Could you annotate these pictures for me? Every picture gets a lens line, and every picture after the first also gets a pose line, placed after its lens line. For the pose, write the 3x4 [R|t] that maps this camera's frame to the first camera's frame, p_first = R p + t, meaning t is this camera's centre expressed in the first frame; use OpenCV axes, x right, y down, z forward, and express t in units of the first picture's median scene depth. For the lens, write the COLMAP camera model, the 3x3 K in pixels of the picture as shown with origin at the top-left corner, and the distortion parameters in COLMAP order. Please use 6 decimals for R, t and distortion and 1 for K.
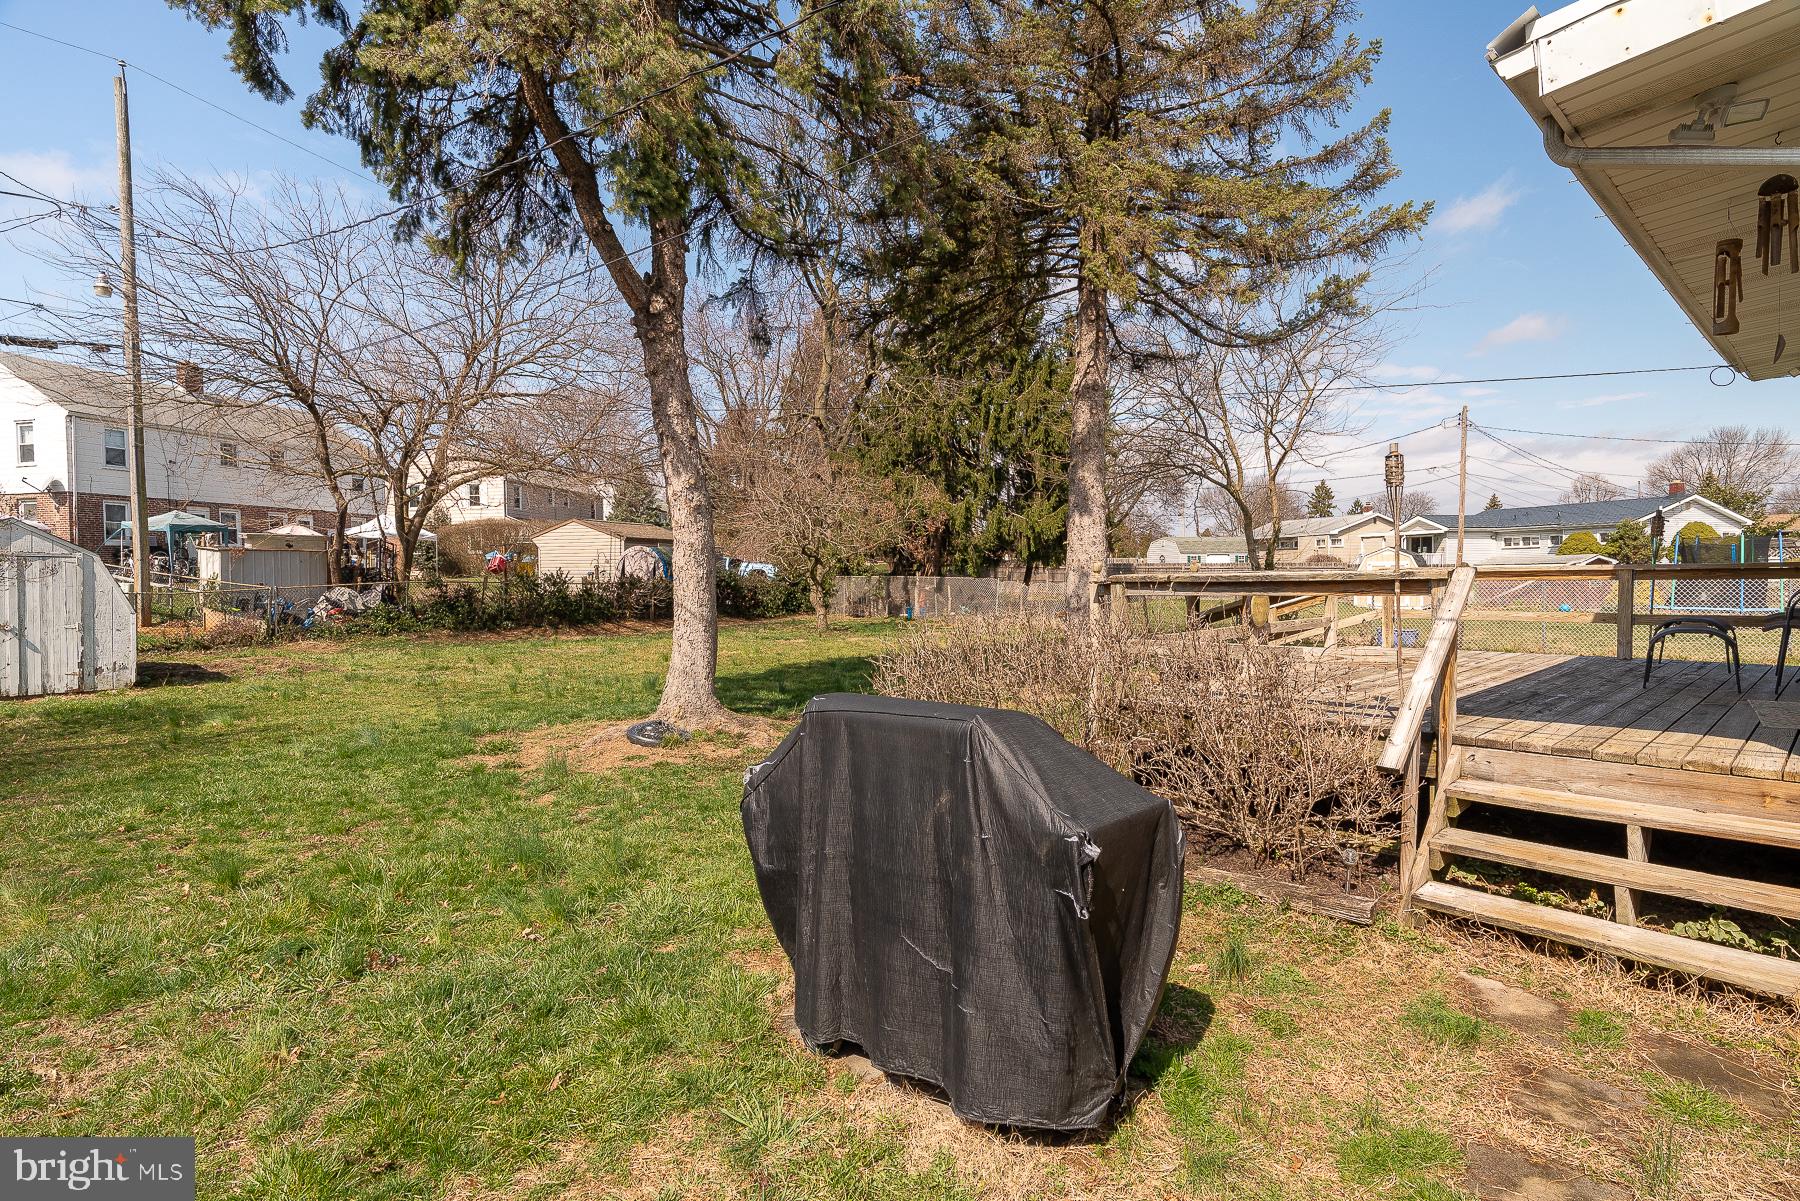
lens RADIAL K [[878.1, 0, 899.7], [0, 878.1, 597.6], [0, 0, 1]] dist [-0.002148, -0.000278]
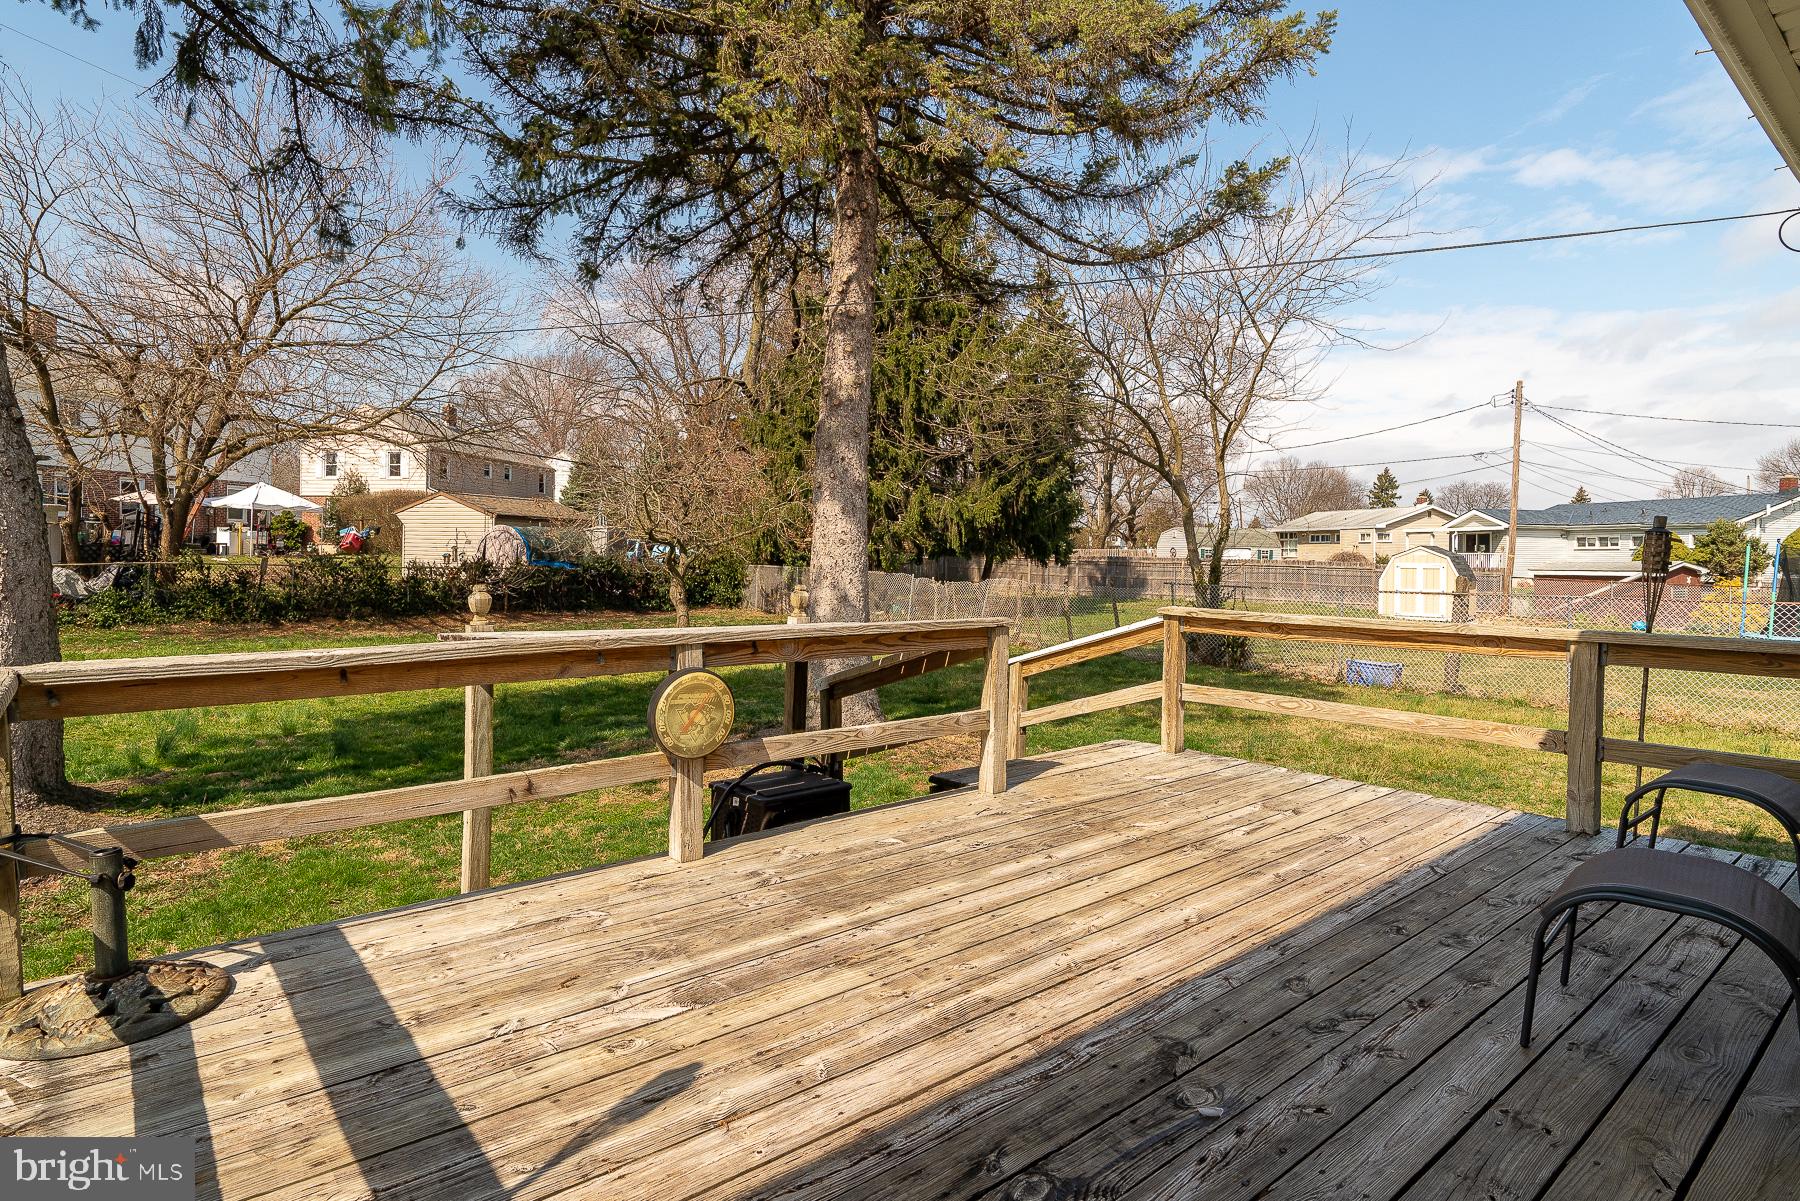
lens RADIAL K [[909.0, 0, 878.3], [0, 909.0, 564.0], [0, 0, 1]] dist [-0.004699, 0.000321]
pose [[0.997455, 0.026362, -0.066244, 0.093508], [-0.027579, 0.999466, -0.017525, -0.010552], [0.065747, 0.019307, 0.997650, 0.095497]]
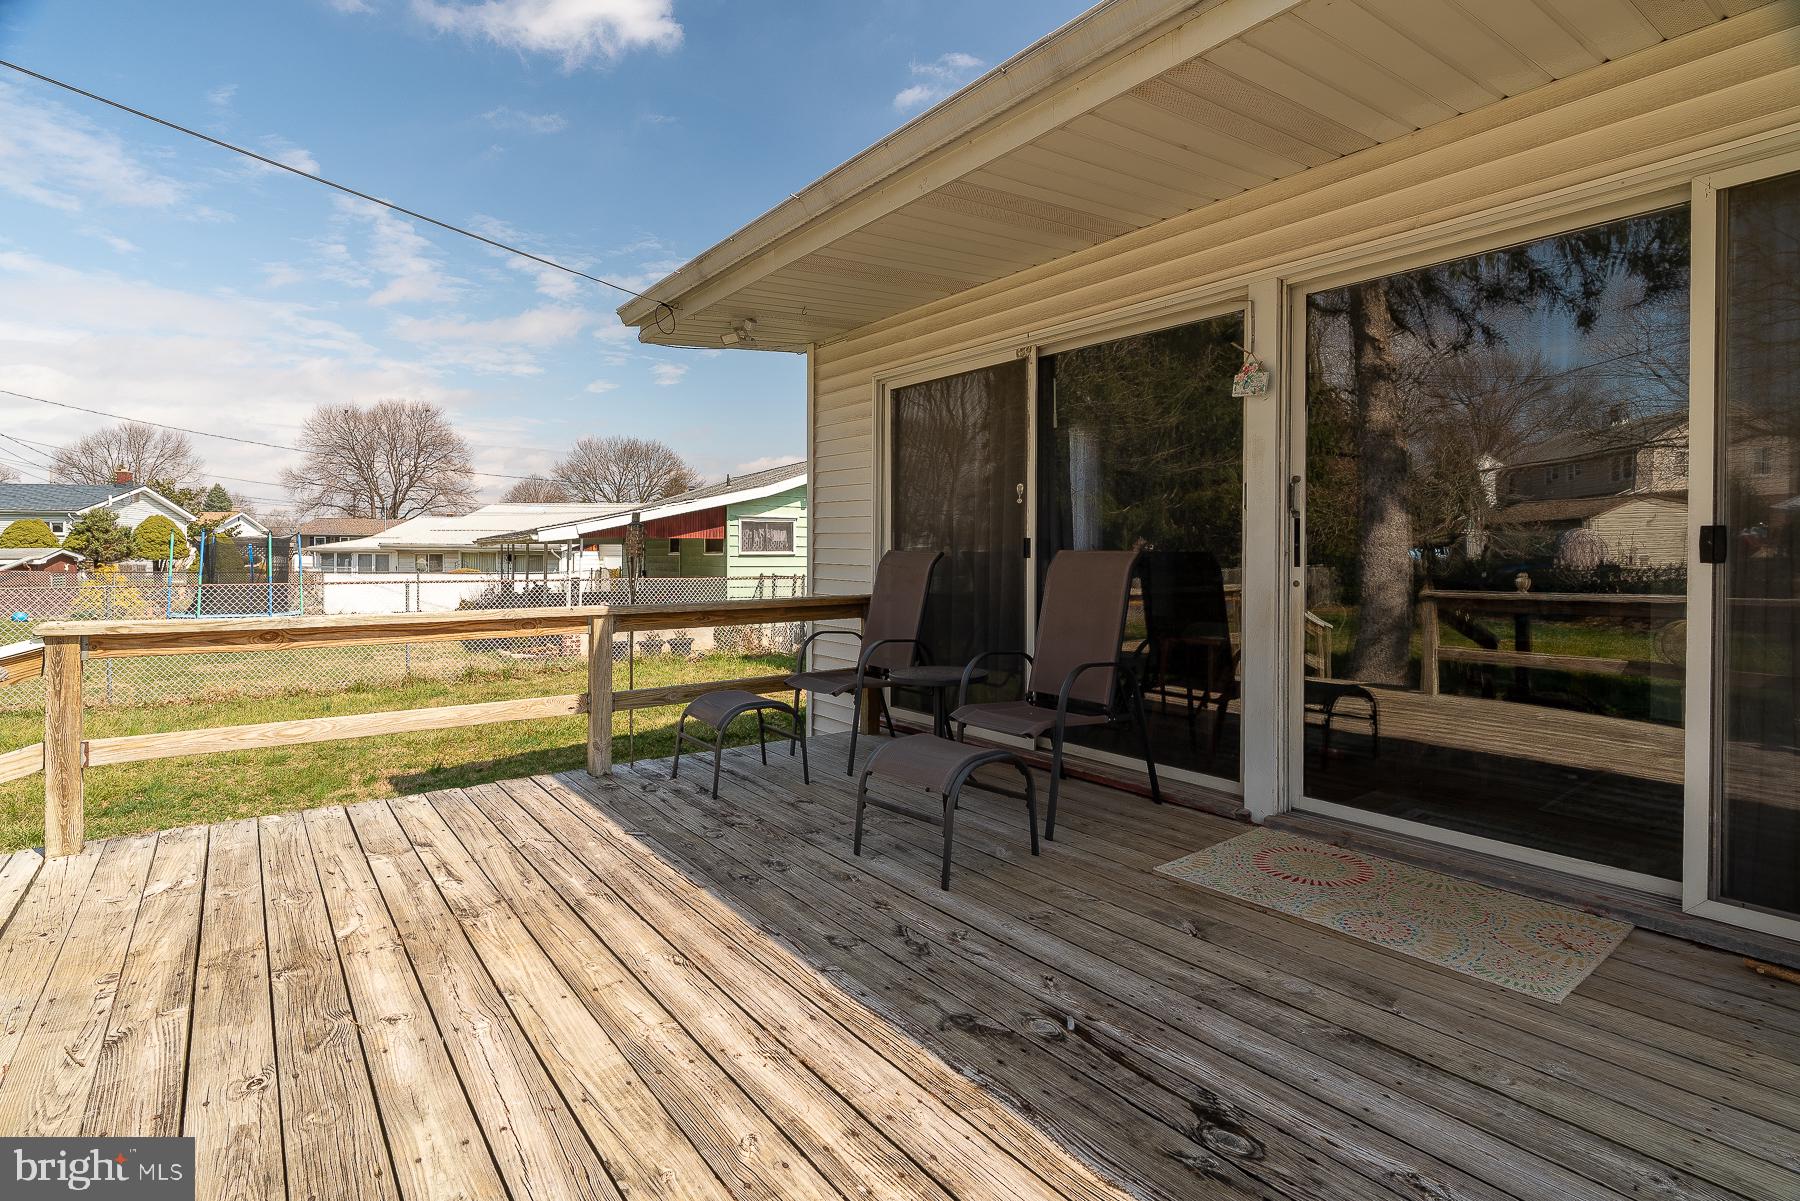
lens RADIAL K [[878.1, 0, 891.1], [0, 878.1, 584.1], [0, 0, 1]] dist [-0.002148, -0.000278]
pose [[0.097770, -0.014634, 0.995101, 0.056776], [0.020025, 0.999718, 0.012734, -0.010769], [-0.995008, 0.018682, 0.098036, 0.146881]]
